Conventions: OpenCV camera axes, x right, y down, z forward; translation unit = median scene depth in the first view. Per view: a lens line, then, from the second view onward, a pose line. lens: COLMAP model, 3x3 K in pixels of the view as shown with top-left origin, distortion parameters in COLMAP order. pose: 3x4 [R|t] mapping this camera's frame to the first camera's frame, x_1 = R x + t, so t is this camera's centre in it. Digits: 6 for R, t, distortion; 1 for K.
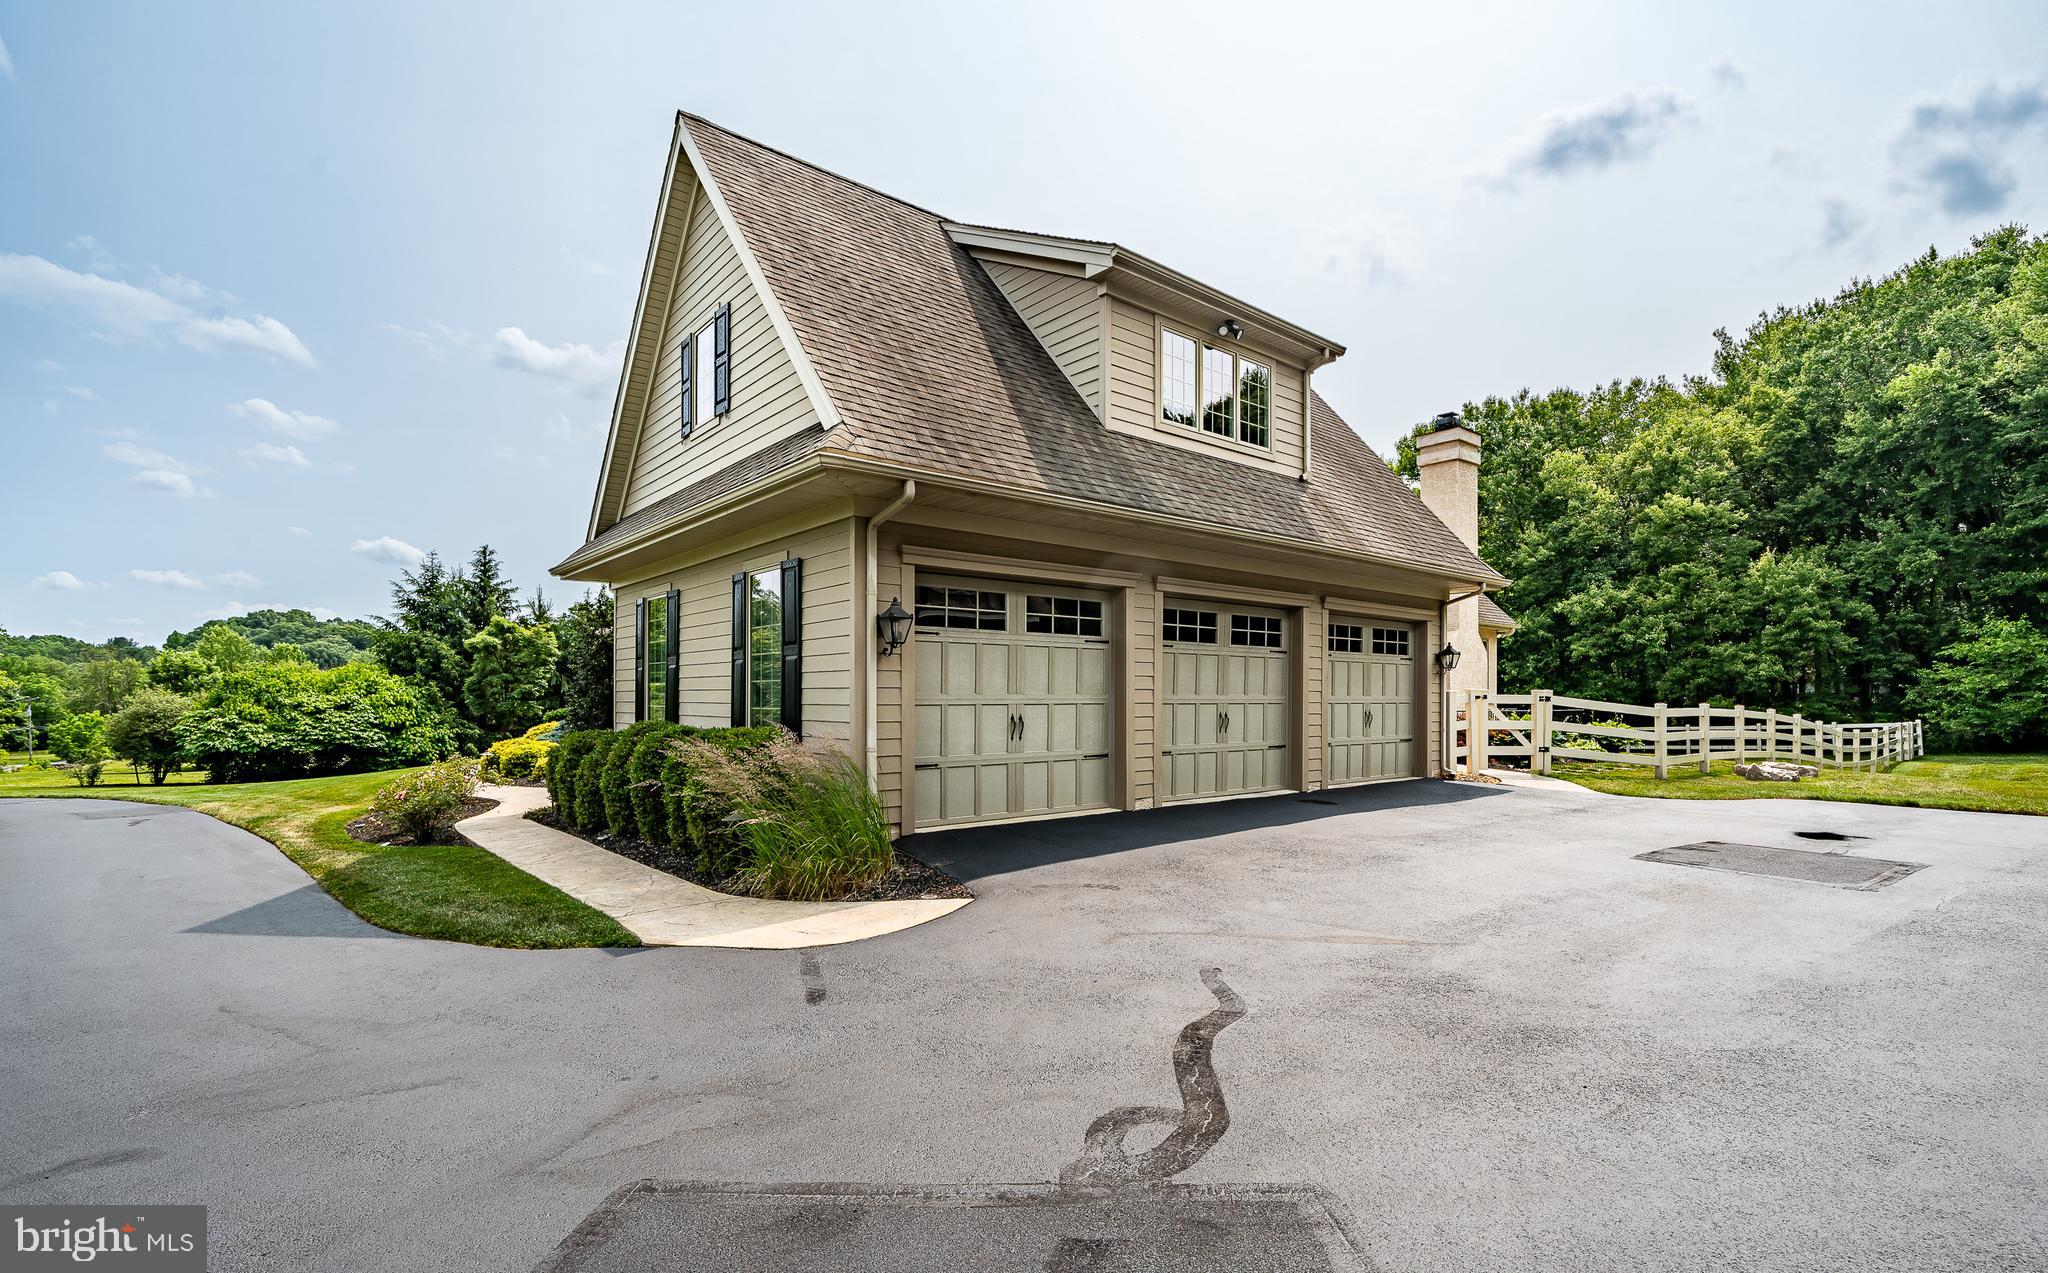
lens RADIAL K [[933.6, 0, 1016.9], [0, 933.6, 692.8], [0, 0, 1]] dist [-0.005017, 0.000776]
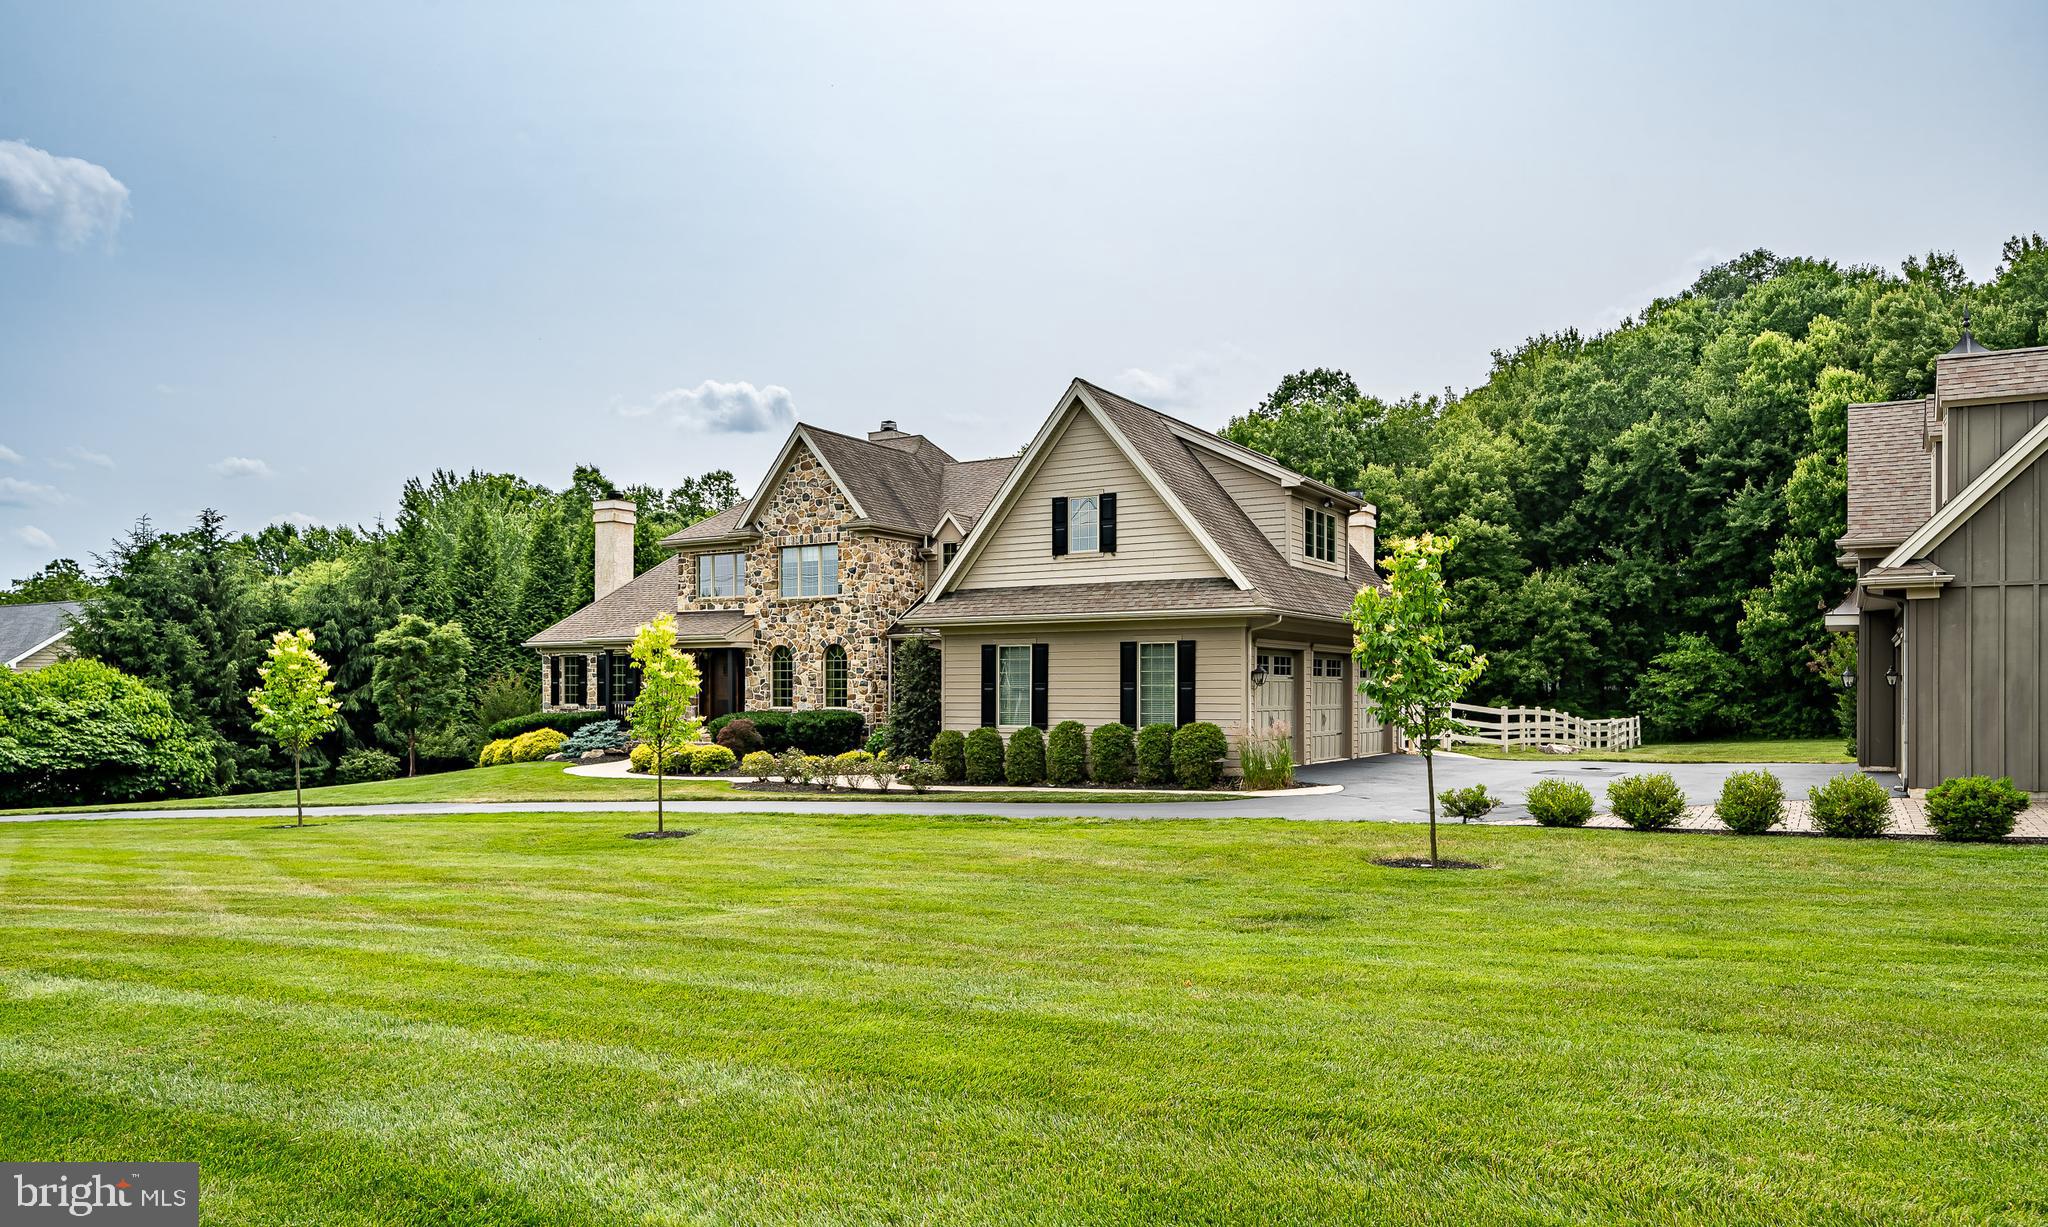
lens RADIAL K [[1405.6, 0, 1029.4], [0, 1405.6, 700.8], [0, 0, 1]] dist [-0.015681, 0.000466]
pose [[0.938646, -0.003888, 0.344860, -0.399276], [0.000048, 0.999938, 0.011142, -0.011187], [-0.344882, -0.010442, 0.938588, -0.433353]]
